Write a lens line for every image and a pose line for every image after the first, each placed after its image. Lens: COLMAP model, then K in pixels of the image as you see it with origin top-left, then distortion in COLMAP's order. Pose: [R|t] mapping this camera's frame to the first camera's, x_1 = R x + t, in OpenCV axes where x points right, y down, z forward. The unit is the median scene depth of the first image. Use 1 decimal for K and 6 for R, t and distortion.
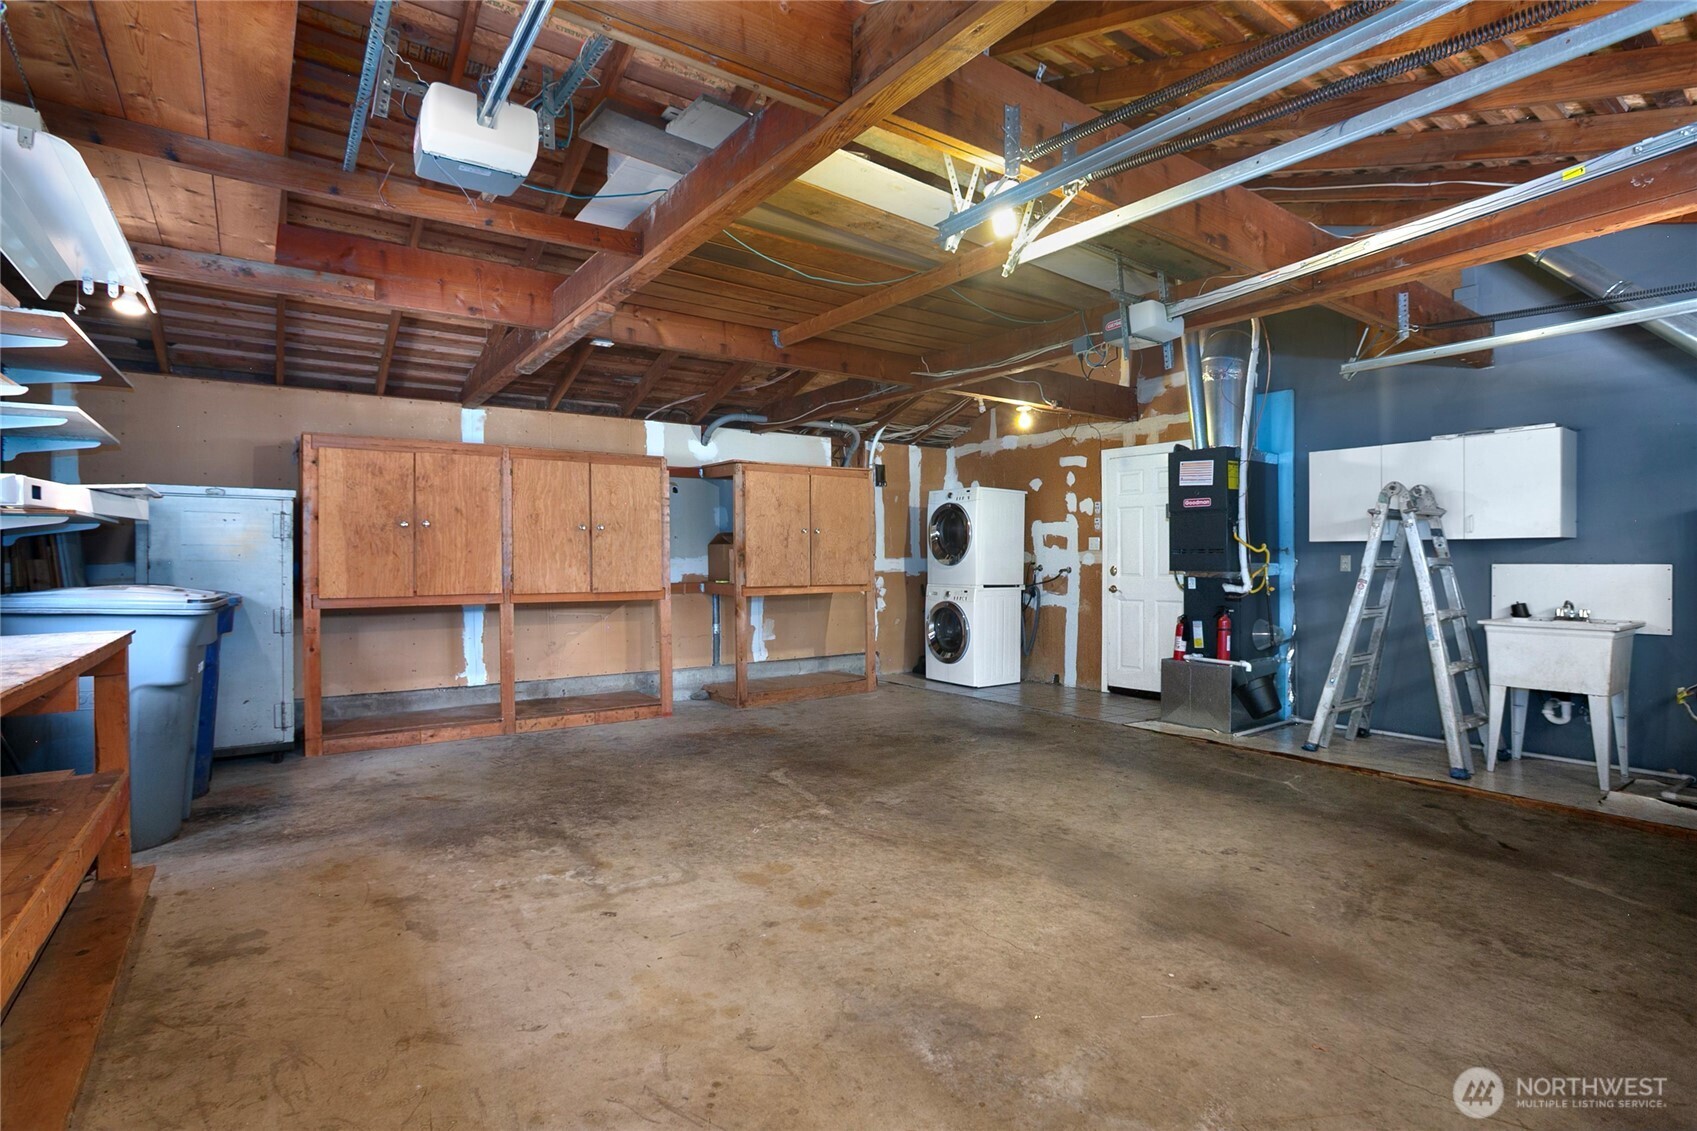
lens RADIAL K [[818.2, 0, 846.3], [0, 818.2, 571.4], [0, 0, 1]] dist [-0.083076, 0.044221]
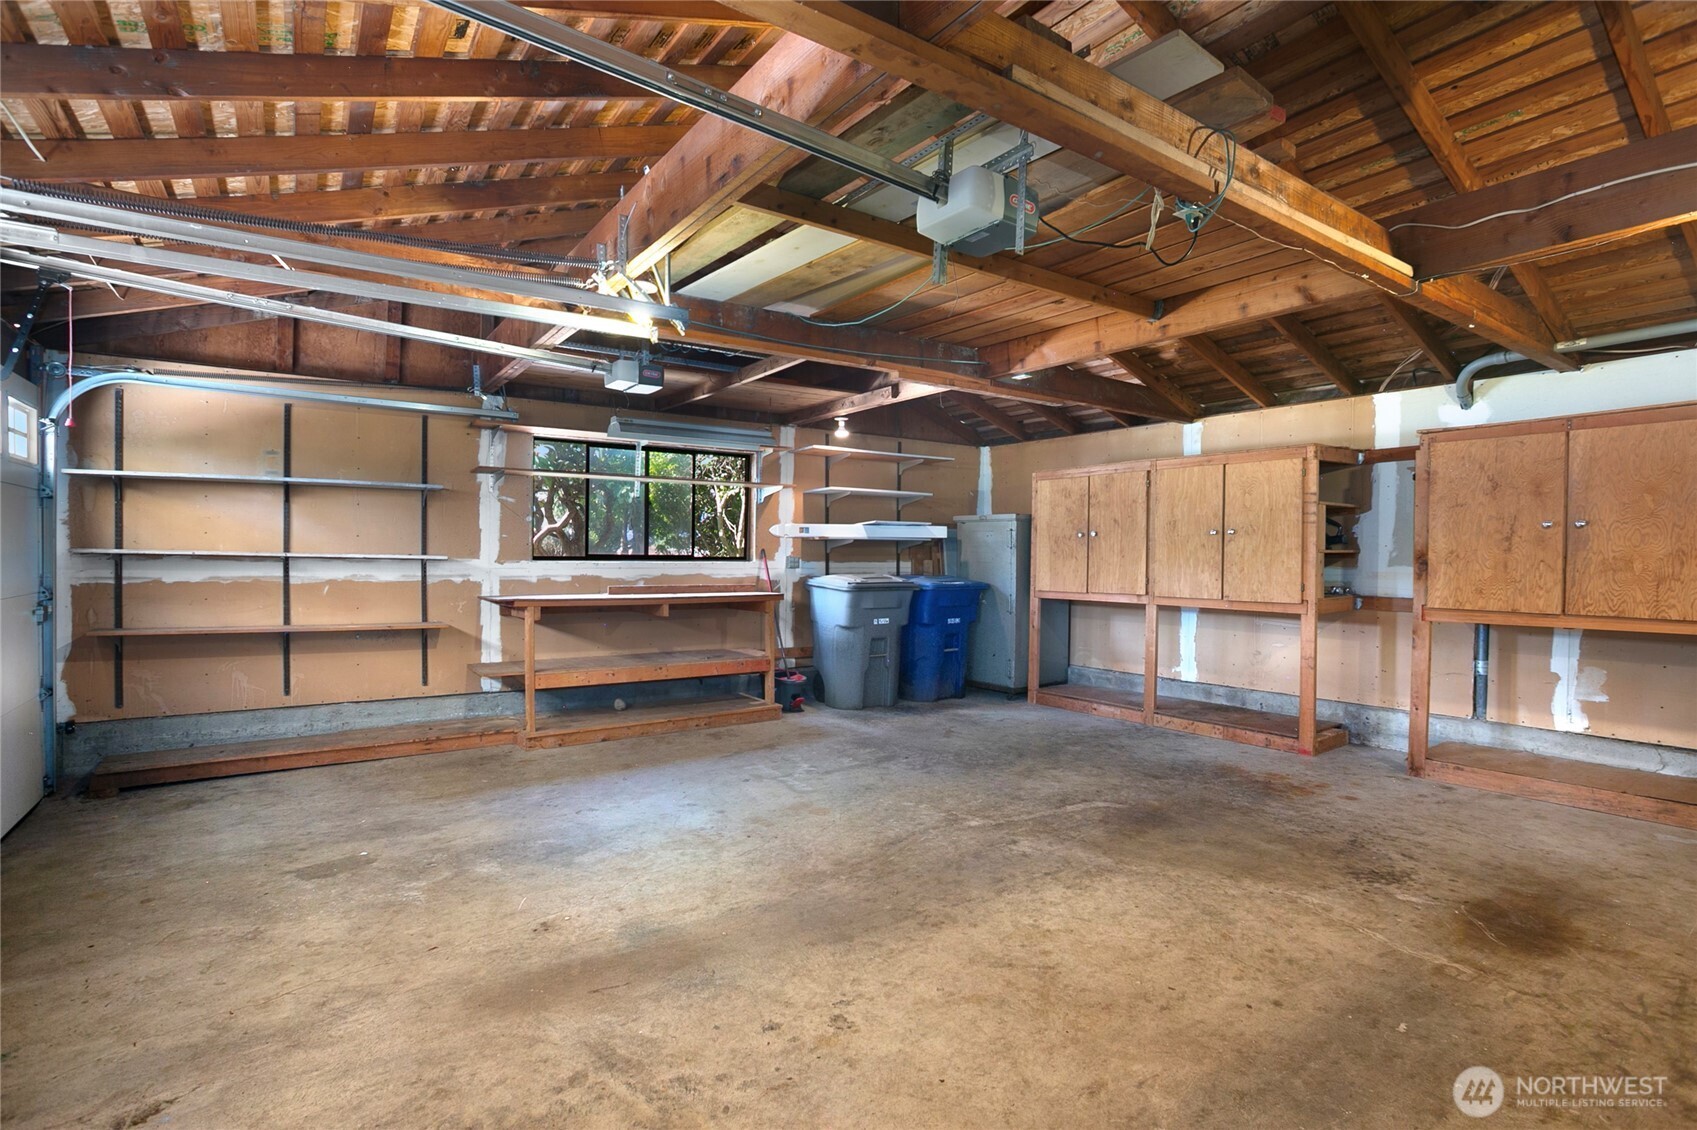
lens RADIAL K [[818.2, 0, 846.3], [0, 818.2, 570.9], [0, 0, 1]] dist [-0.083076, 0.044221]
pose [[-0.006270, 0.019090, -0.999798, 0.944024], [-0.020195, 0.999611, 0.019213, -0.025980], [0.999776, 0.020312, -0.005882, 0.837993]]
